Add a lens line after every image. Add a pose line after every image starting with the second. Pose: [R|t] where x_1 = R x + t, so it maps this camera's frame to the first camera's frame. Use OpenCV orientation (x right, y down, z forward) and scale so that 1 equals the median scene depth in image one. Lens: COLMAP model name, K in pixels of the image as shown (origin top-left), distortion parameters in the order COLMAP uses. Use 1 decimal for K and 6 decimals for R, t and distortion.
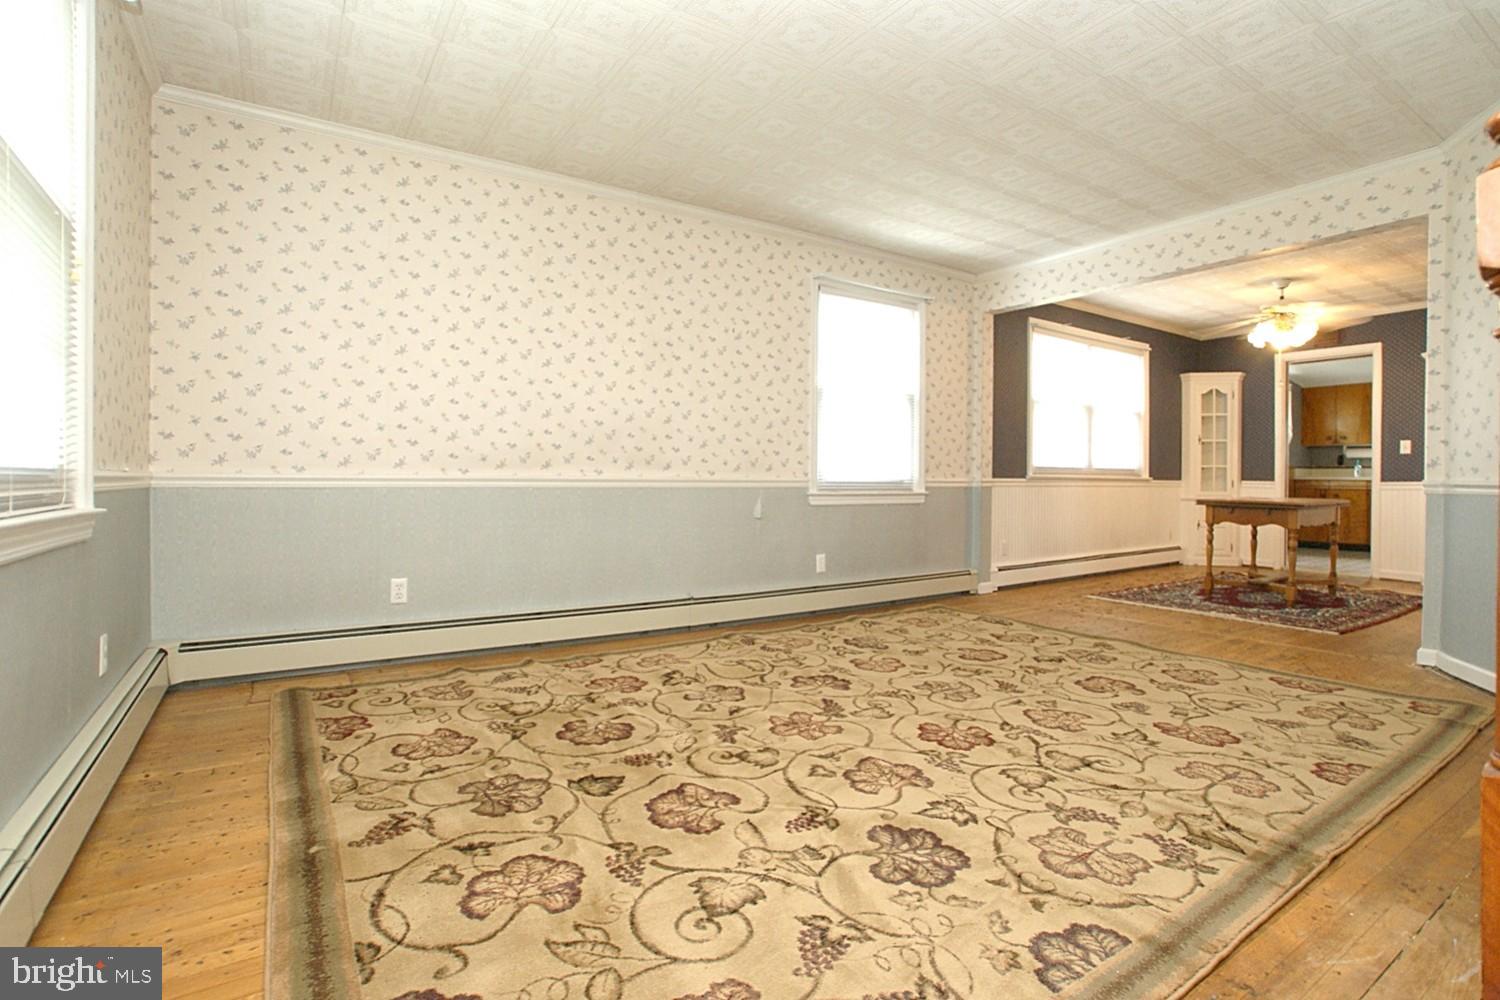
lens RADIAL K [[726.4, 0, 758.6], [0, 726.4, 488.8], [0, 0, 1]] dist [-0.082500, 0.042844]
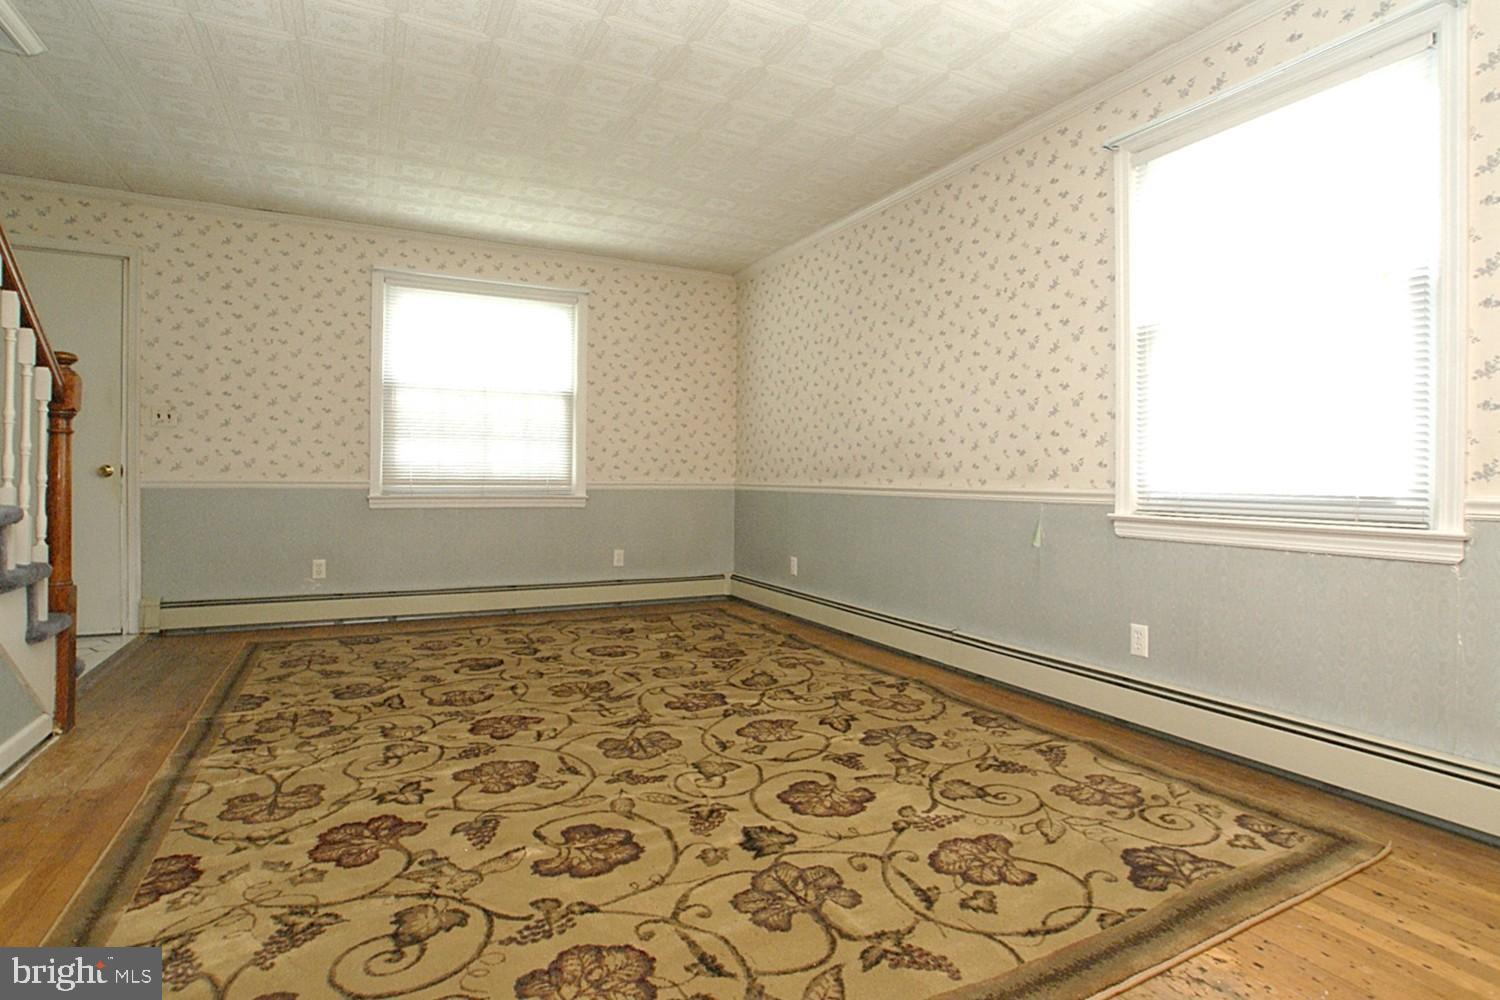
lens RADIAL K [[759.8, 0, 759.6], [0, 759.8, 483.2], [0, 0, 1]] dist [-0.077103, 0.037088]
pose [[-0.104936, 0.000655, -0.994479, 0.777124], [-0.021330, 0.999768, 0.002909, -0.017667], [0.994250, 0.021517, -0.104897, 0.854425]]
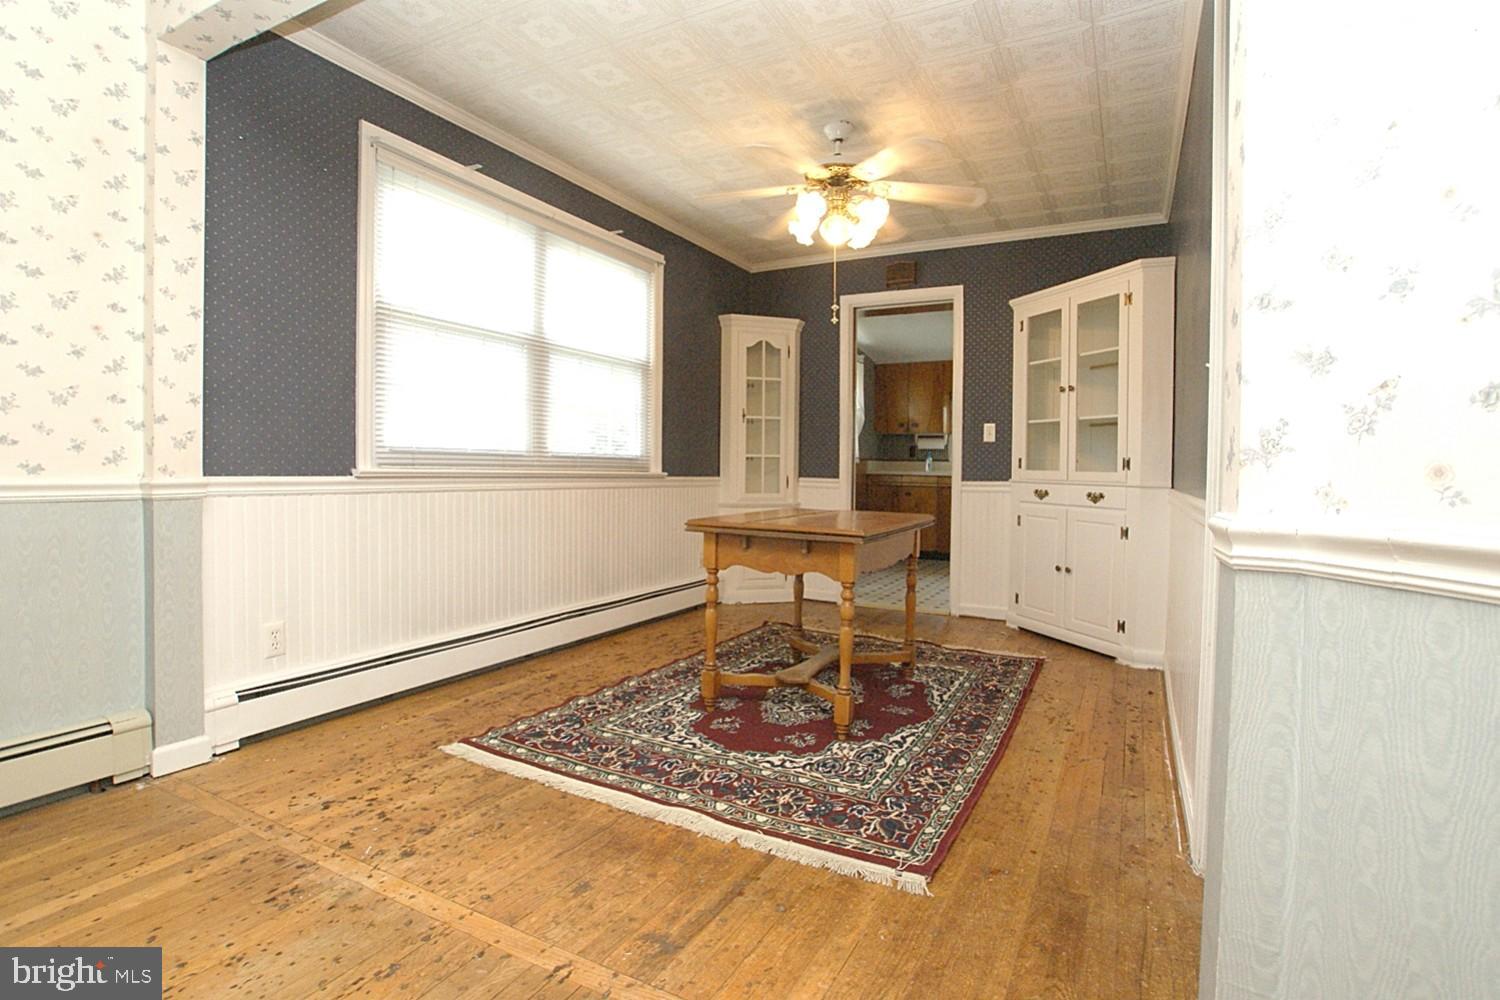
lens RADIAL K [[726.4, 0, 758.6], [0, 726.4, 488.8], [0, 0, 1]] dist [-0.082500, 0.042844]
pose [[0.880747, -0.005152, 0.473559, 0.542665], [-0.002729, 0.999869, 0.015954, -0.019690], [-0.473579, -0.015344, 0.880618, 0.679332]]
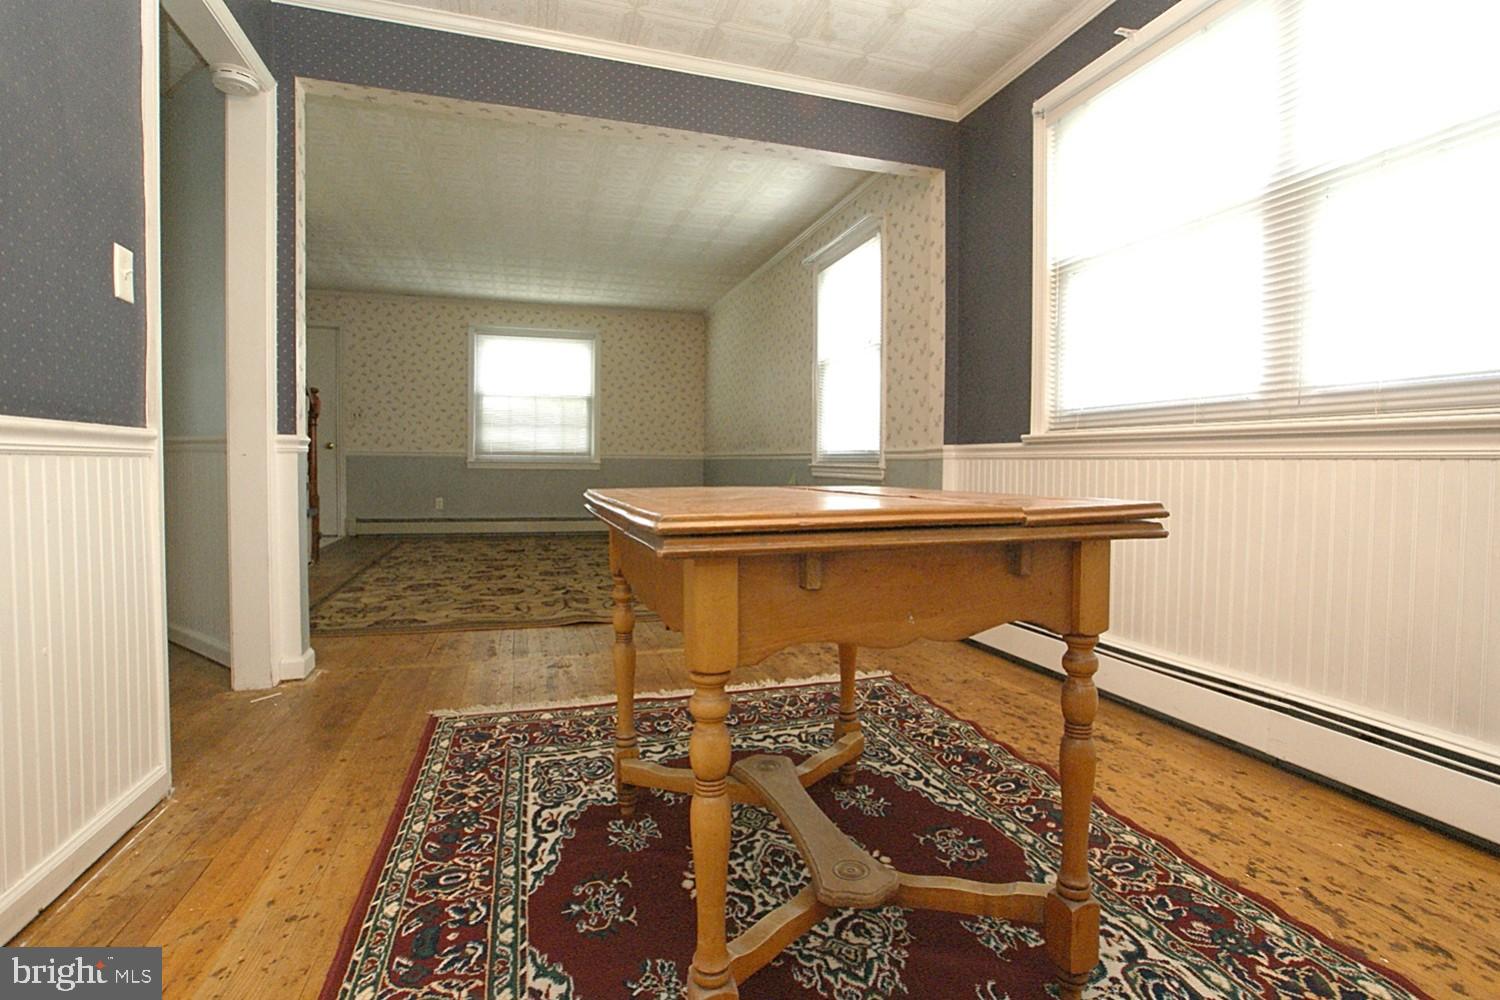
lens RADIAL K [[726.4, 0, 758.6], [0, 726.4, 488.8], [0, 0, 1]] dist [-0.082500, 0.042844]
pose [[-0.278645, 0.026426, -0.960030, 1.245100], [-0.023857, 0.999122, 0.034427, 0.006542], [0.960098, 0.032497, -0.277770, 1.349802]]
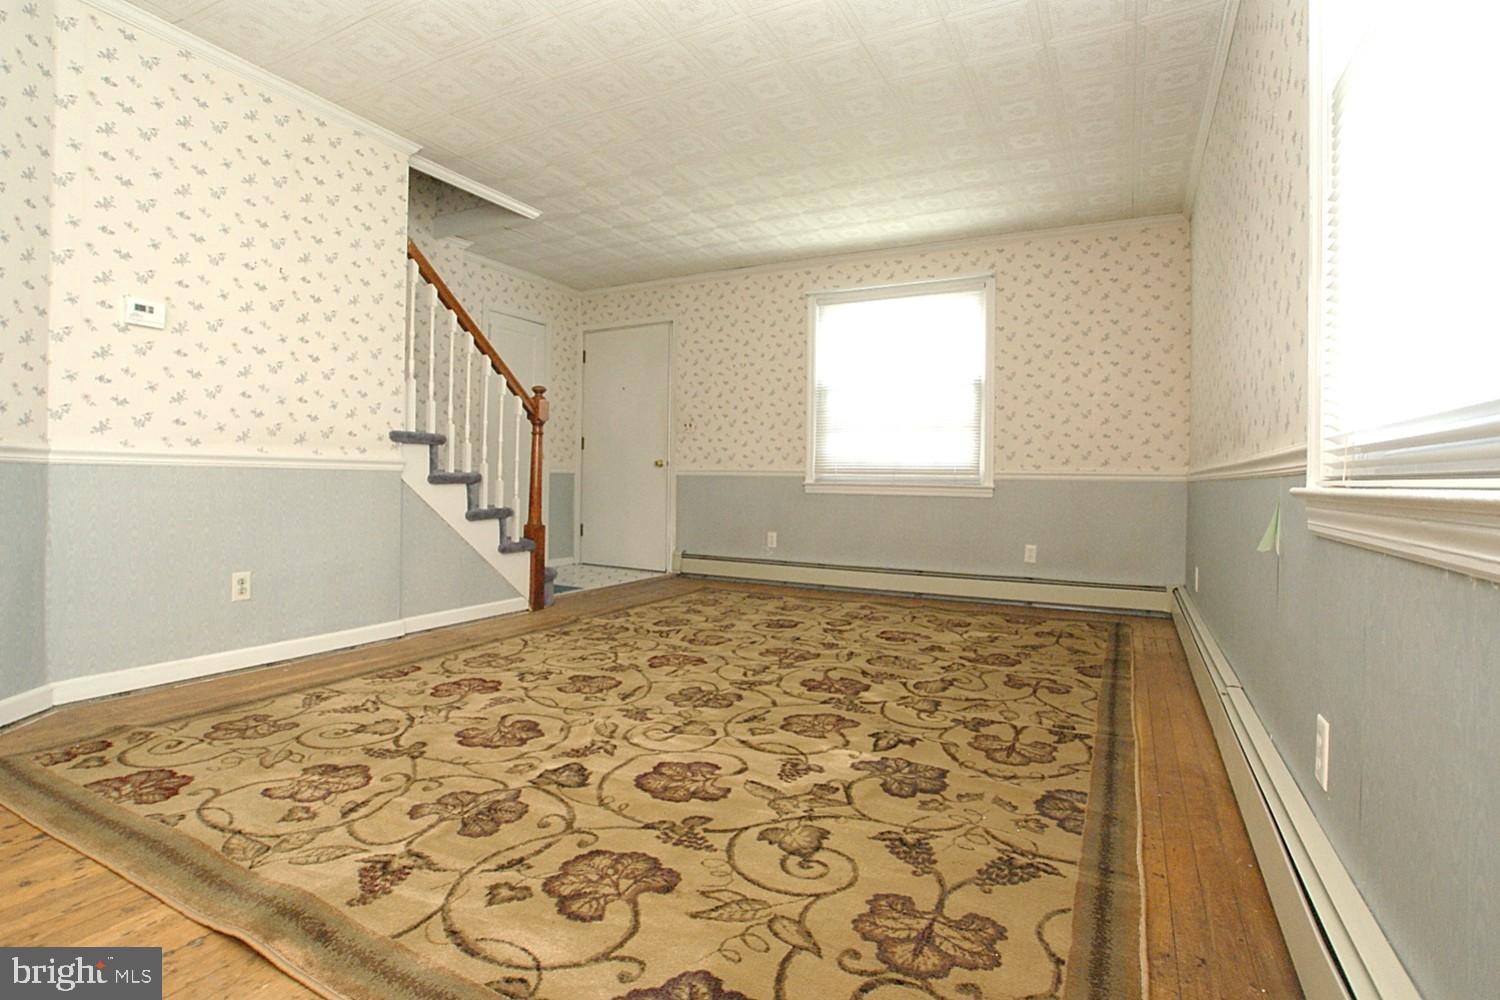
lens RADIAL K [[726.4, 0, 758.6], [0, 726.4, 488.8], [0, 0, 1]] dist [-0.082500, 0.042844]
pose [[-0.877423, -0.013042, -0.479540, 0.442094], [-0.024995, 0.999515, 0.018550, 0.005497], [0.479066, 0.028263, -0.877324, 1.259502]]
